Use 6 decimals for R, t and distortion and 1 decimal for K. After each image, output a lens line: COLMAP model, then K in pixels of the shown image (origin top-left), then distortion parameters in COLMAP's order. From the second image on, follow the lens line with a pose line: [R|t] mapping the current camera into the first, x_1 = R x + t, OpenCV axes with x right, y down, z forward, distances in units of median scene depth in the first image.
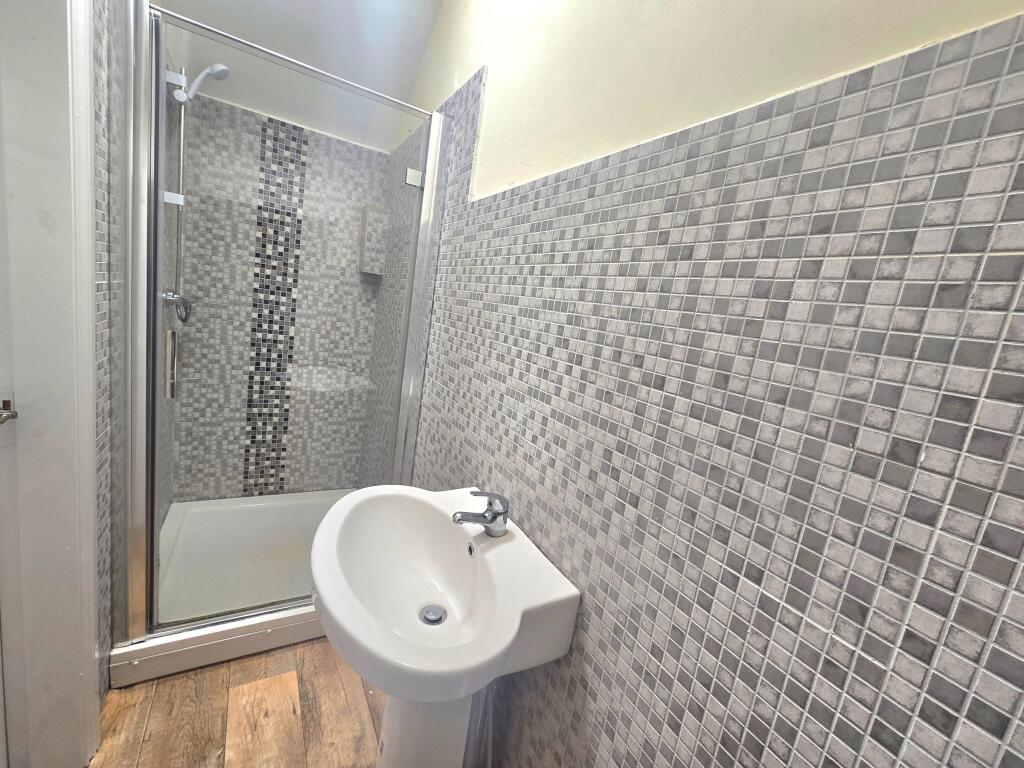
lens RADIAL K [[422.6, 0, 507.6], [0, 422.6, 378.4], [0, 0, 1]] dist [0.000158, 0.000160]
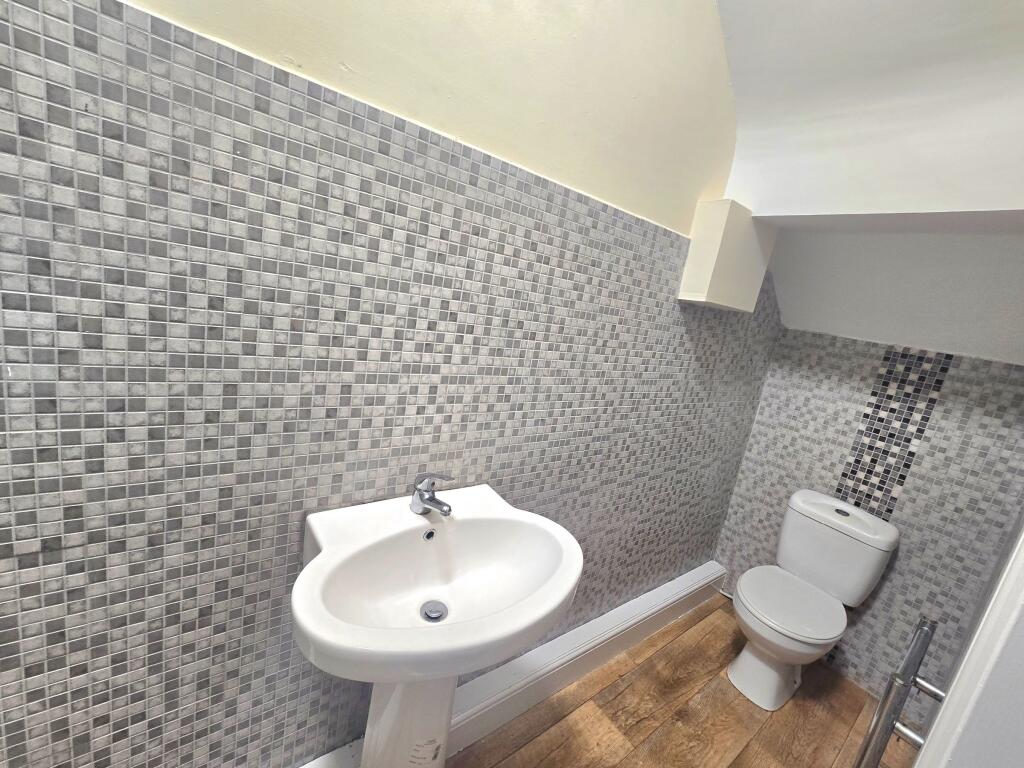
lens RADIAL K [[422.6, 0, 506.9], [0, 422.6, 384.4], [0, 0, 1]] dist [0.000158, 0.000160]
pose [[-0.099320, -0.364169, 0.926022, -1.081656], [-0.019215, 0.931152, 0.364125, -0.360333], [-0.994870, 0.018372, -0.099480, 1.072644]]
